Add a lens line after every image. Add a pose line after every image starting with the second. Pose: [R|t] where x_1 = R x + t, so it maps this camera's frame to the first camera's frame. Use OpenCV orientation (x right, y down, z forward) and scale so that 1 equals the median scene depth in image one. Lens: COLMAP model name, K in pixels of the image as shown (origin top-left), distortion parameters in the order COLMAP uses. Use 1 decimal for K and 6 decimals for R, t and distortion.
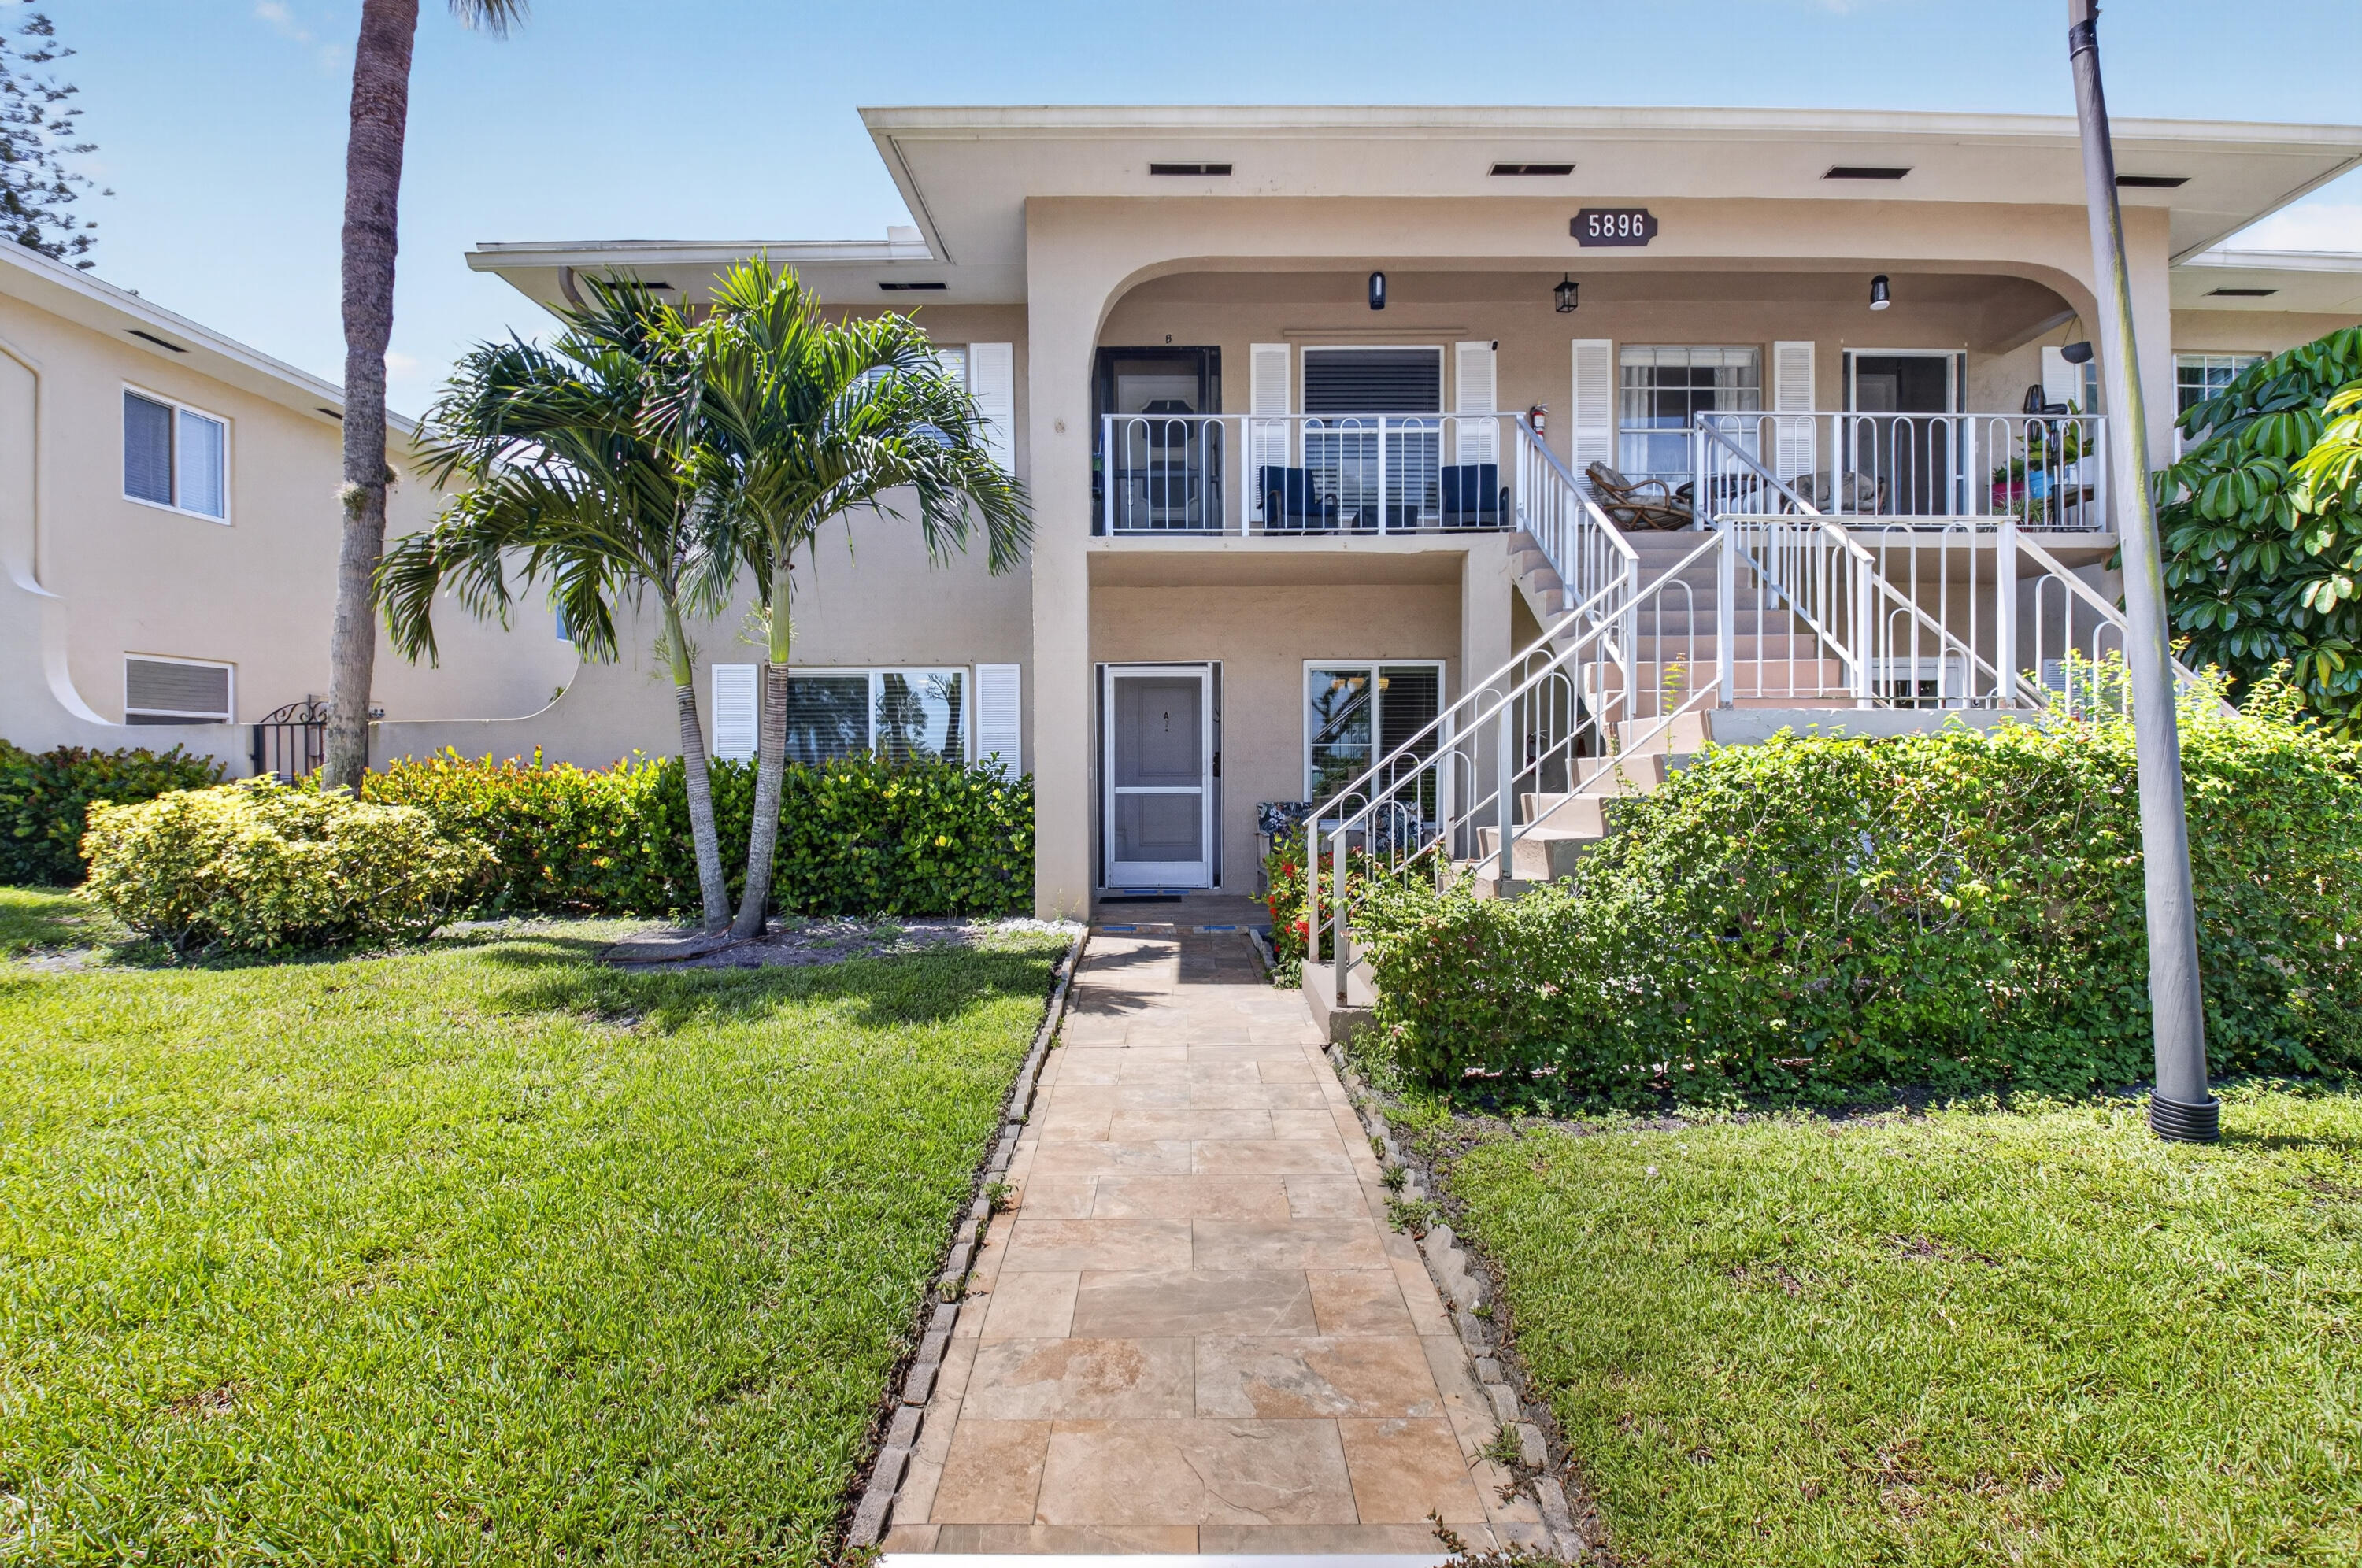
lens RADIAL K [[1046.7, 0, 1185.5], [0, 1046.7, 774.0], [0, 0, 1]] dist [-0.002153, -0.011499]
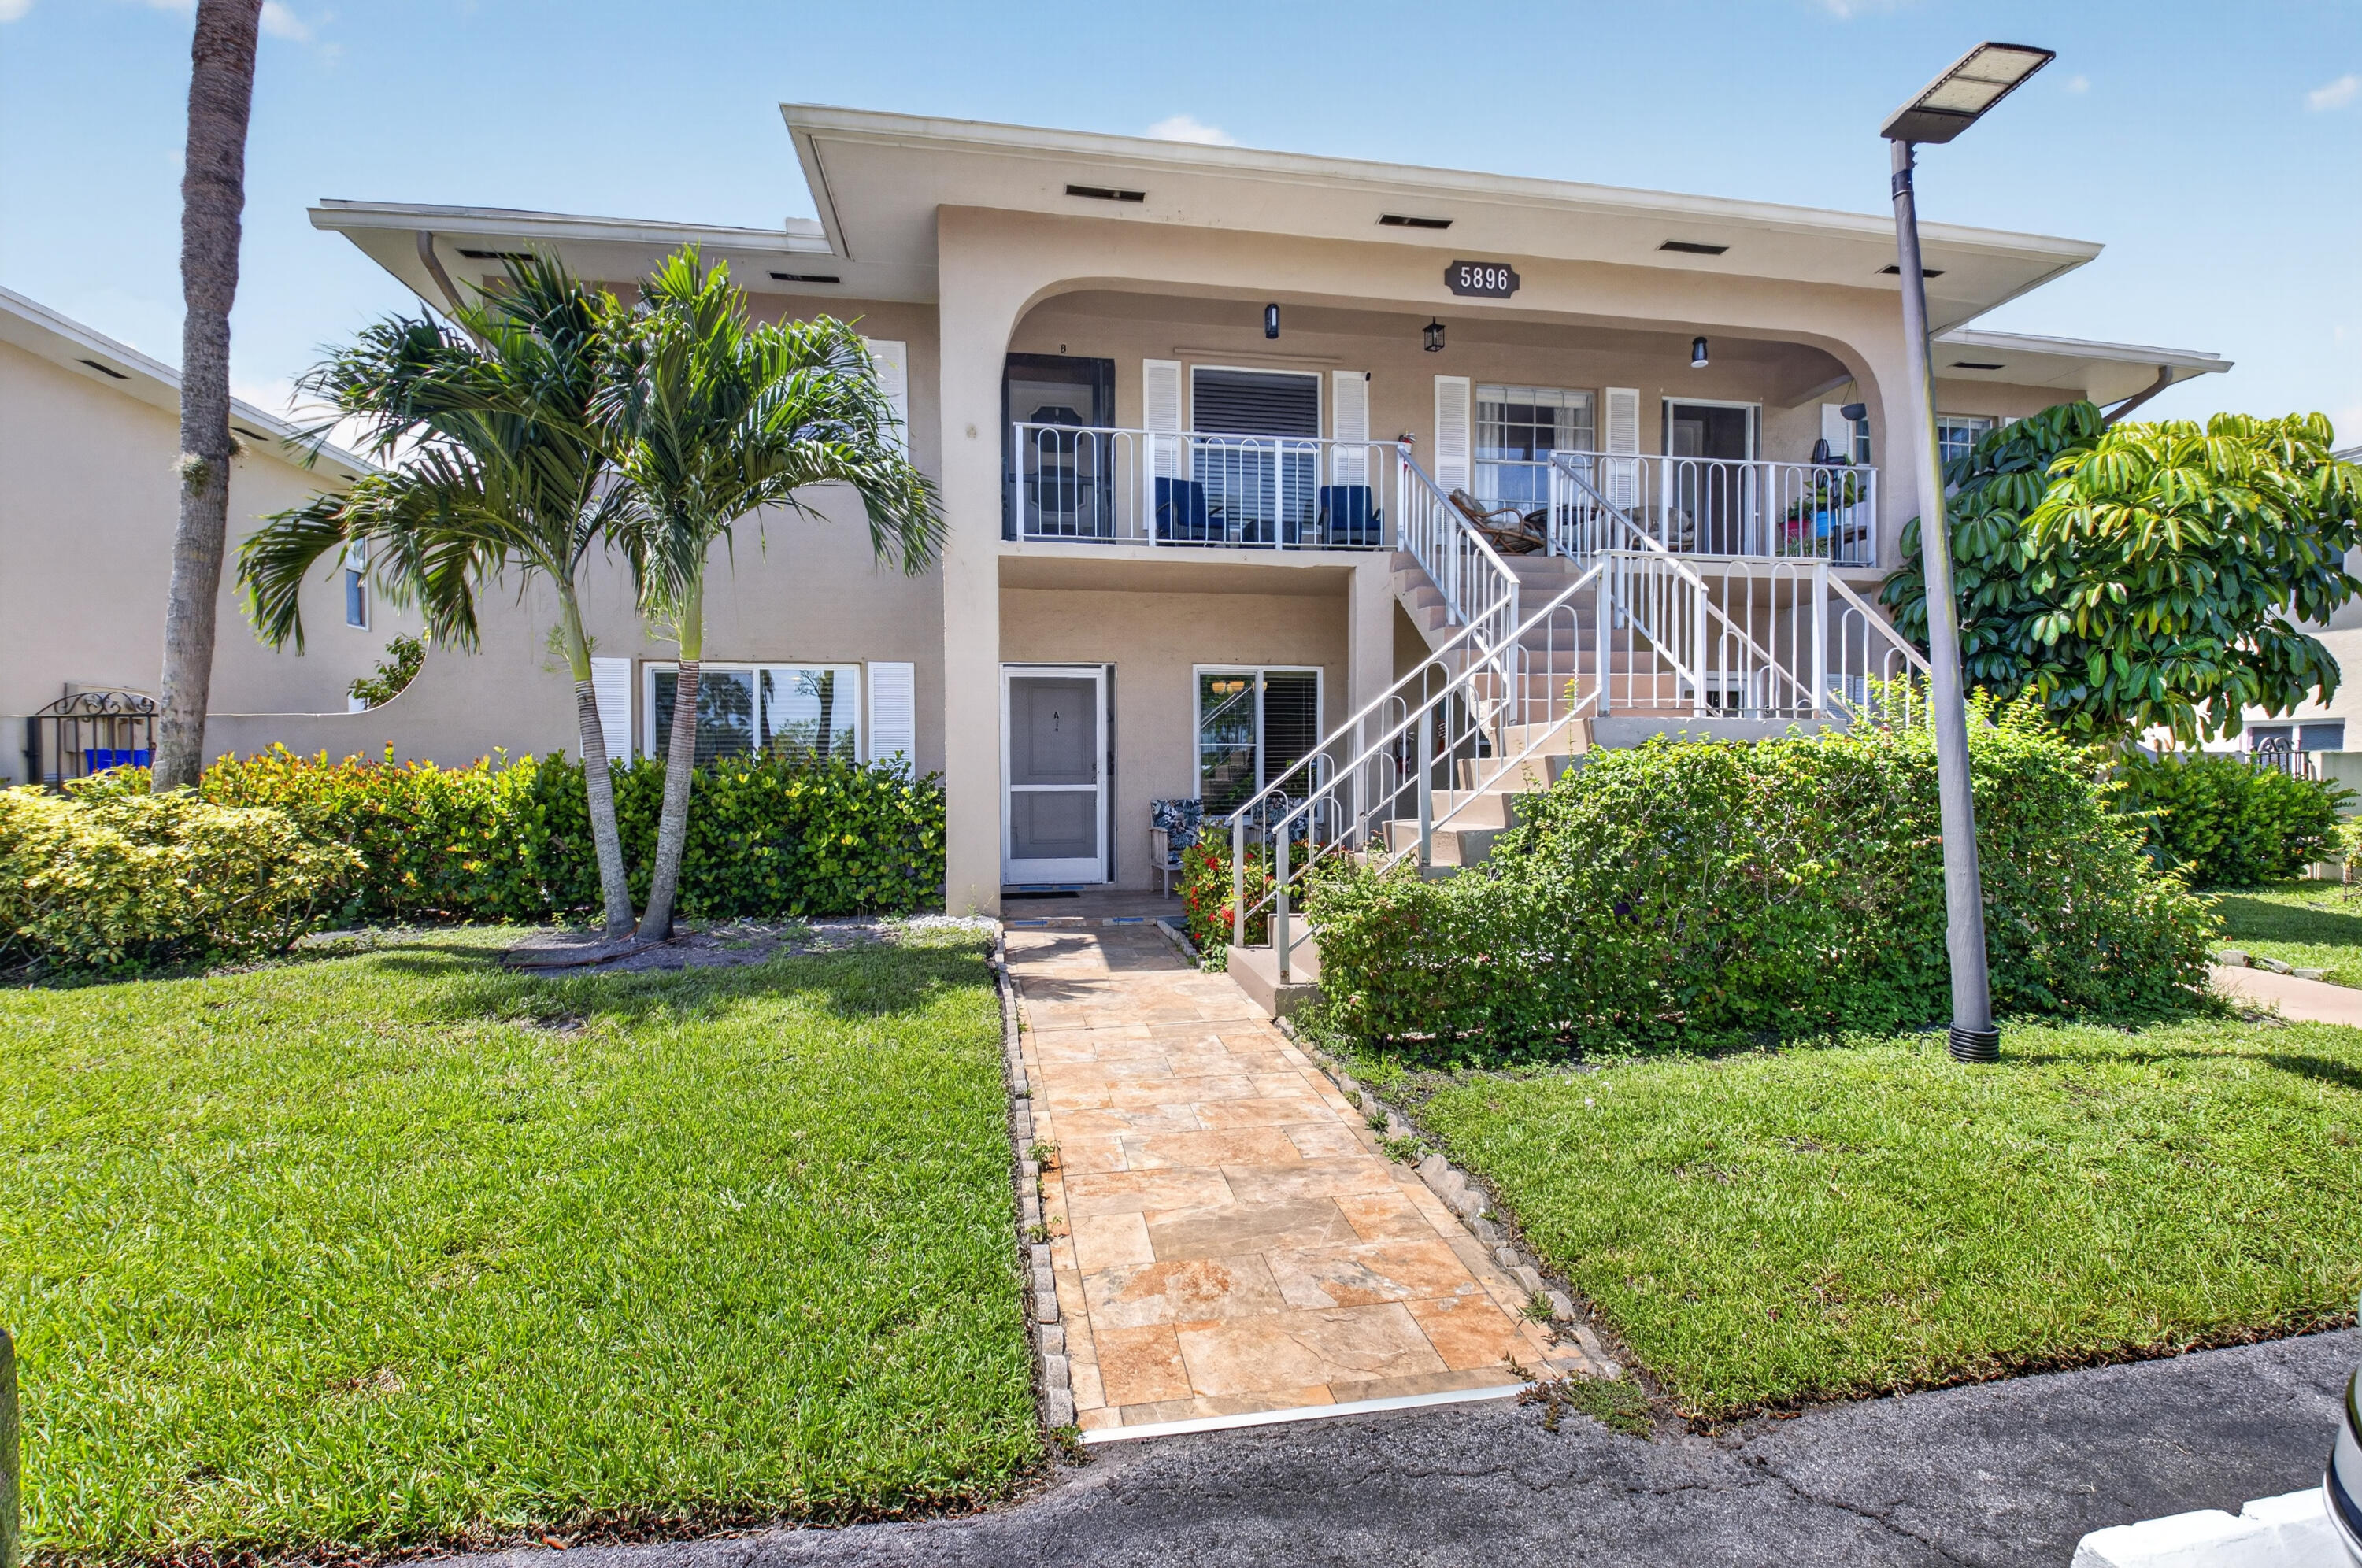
lens RADIAL K [[1050.2, 0, 1190.1], [0, 1050.2, 769.7], [0, 0, 1]] dist [0.016982, -0.024408]
pose [[0.985359, 0.000518, 0.170489, -0.098032], [-0.000101, 0.999997, -0.002452, -0.000435], [-0.170490, 0.002399, 0.985356, -0.054620]]
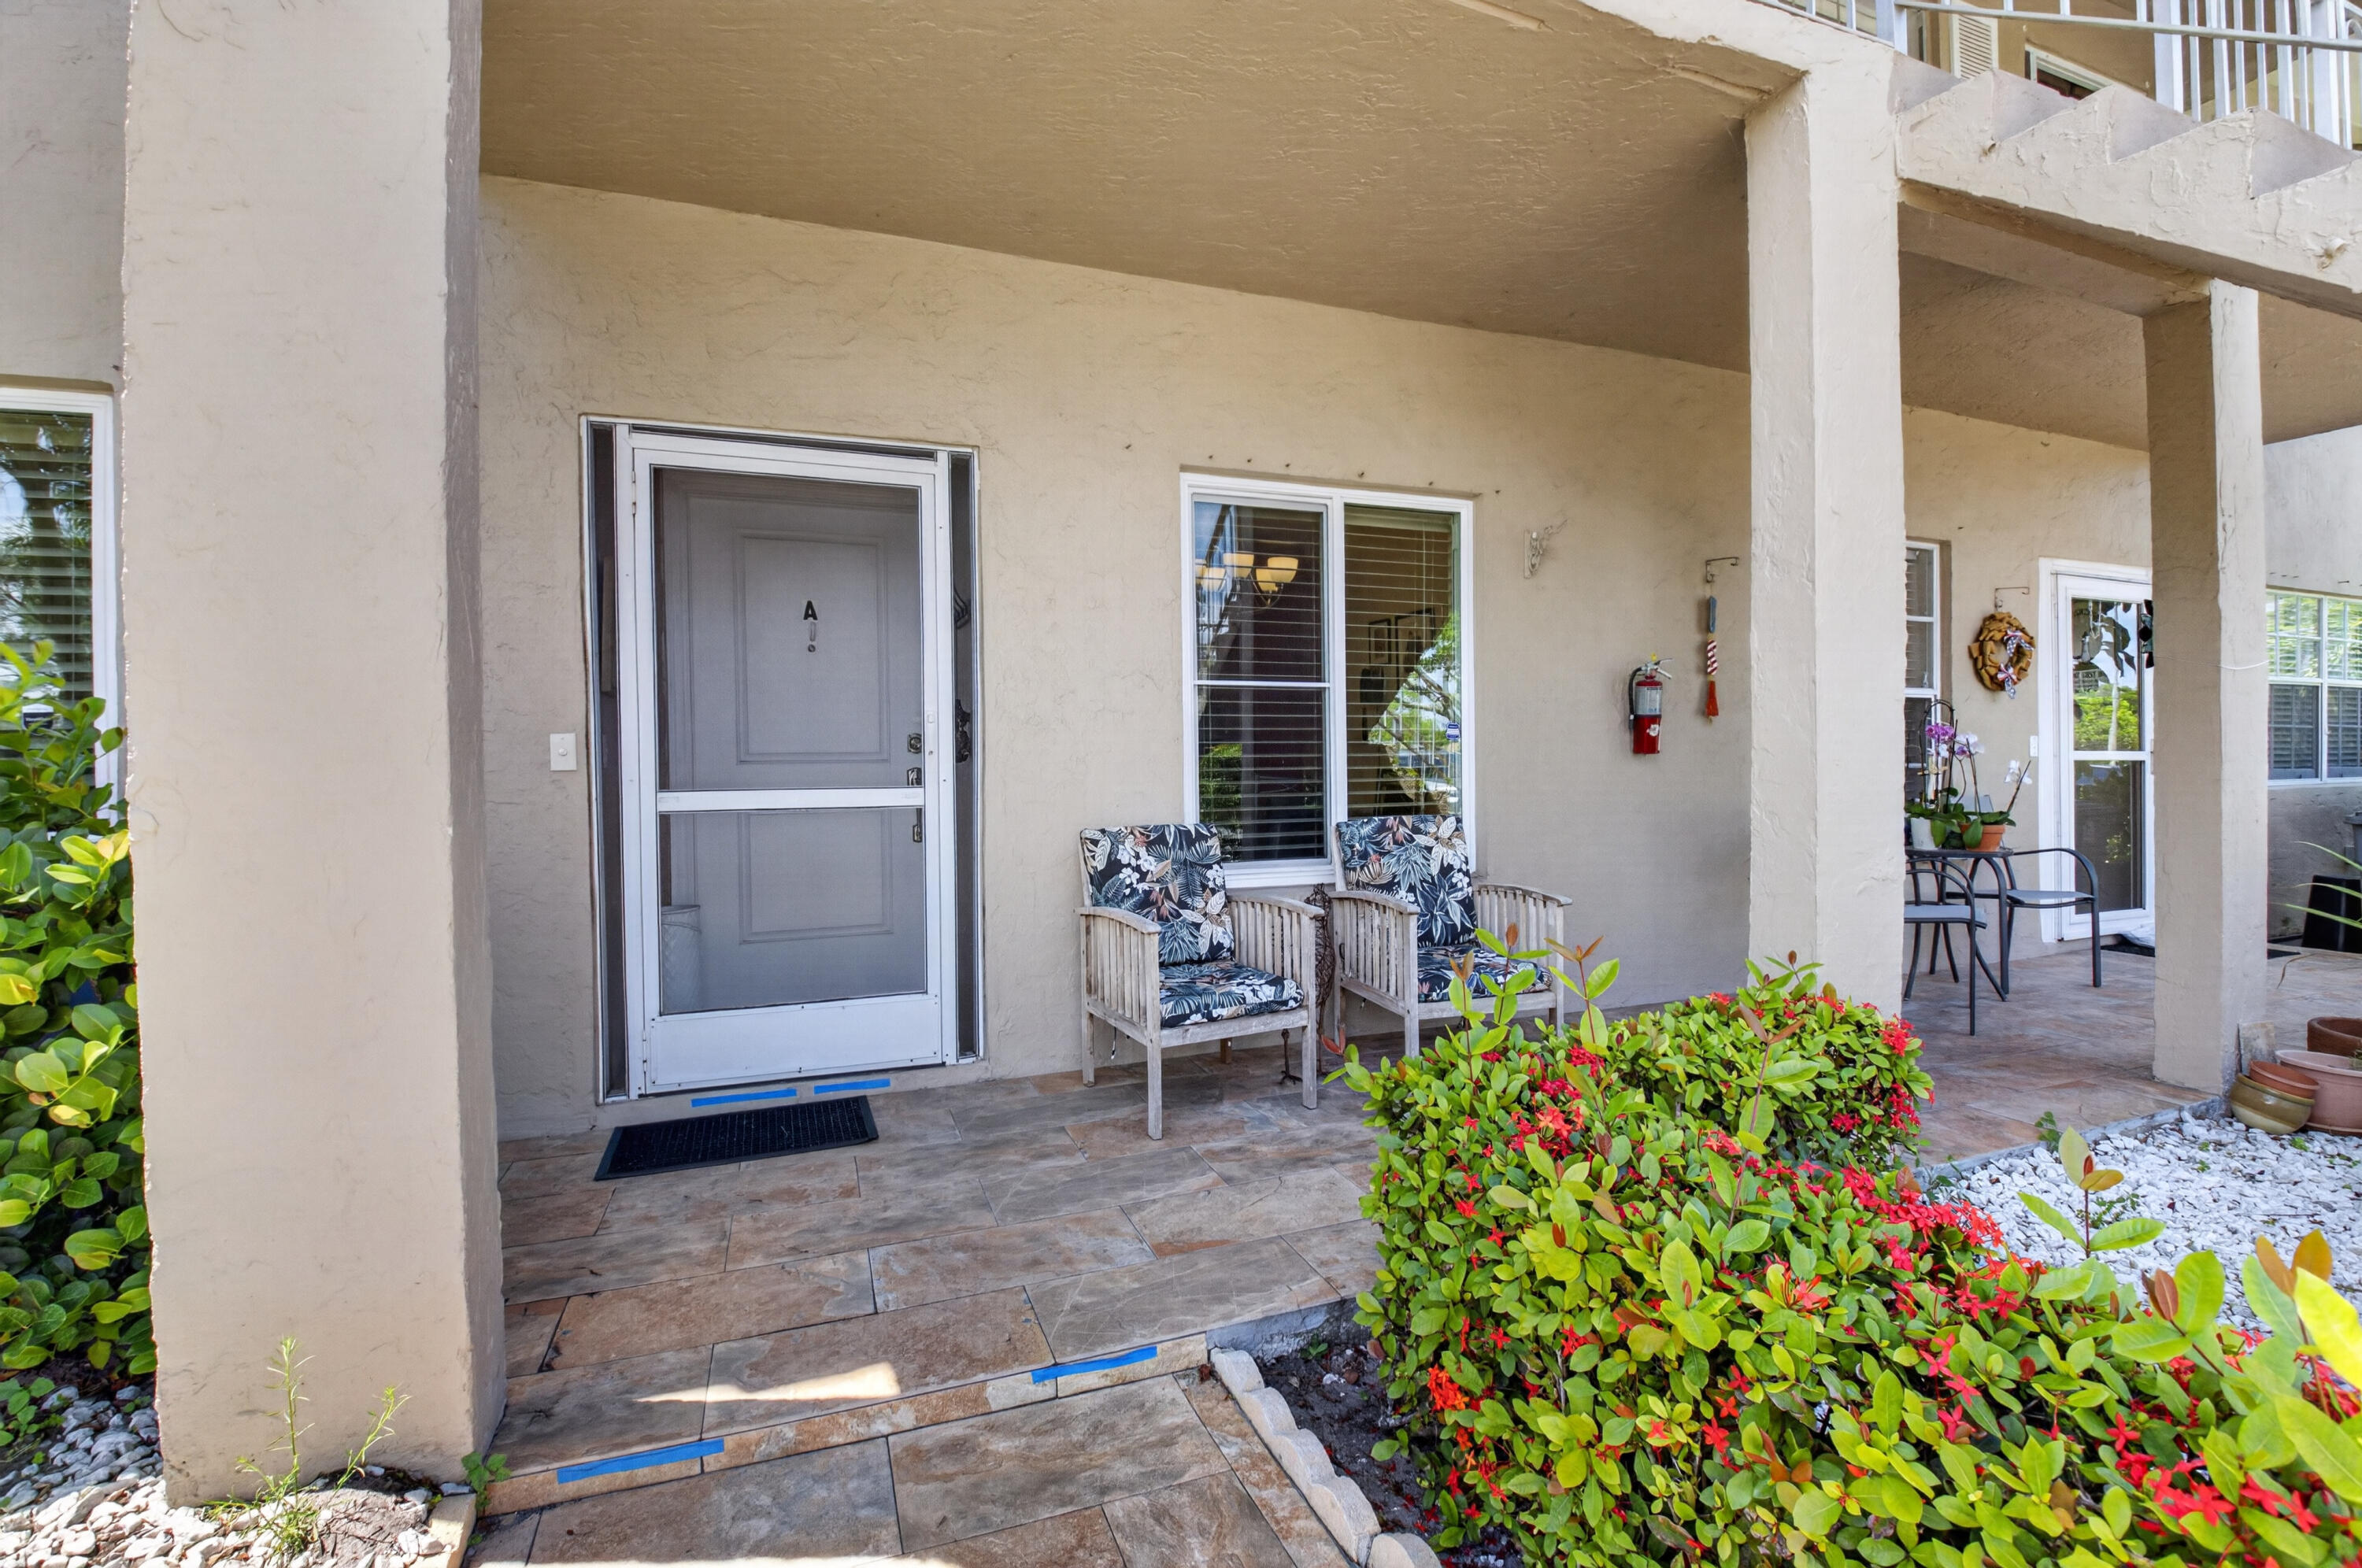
lens RADIAL K [[1006.4, 0, 1181.0], [0, 1006.4, 784.0], [0, 0, 1]] dist [0.000620, -0.000074]
pose [[0.935715, -0.012160, 0.352546, -0.033735], [0.011903, 0.999925, 0.002897, 0.014774], [-0.352555, 0.001485, 0.935790, 0.891261]]
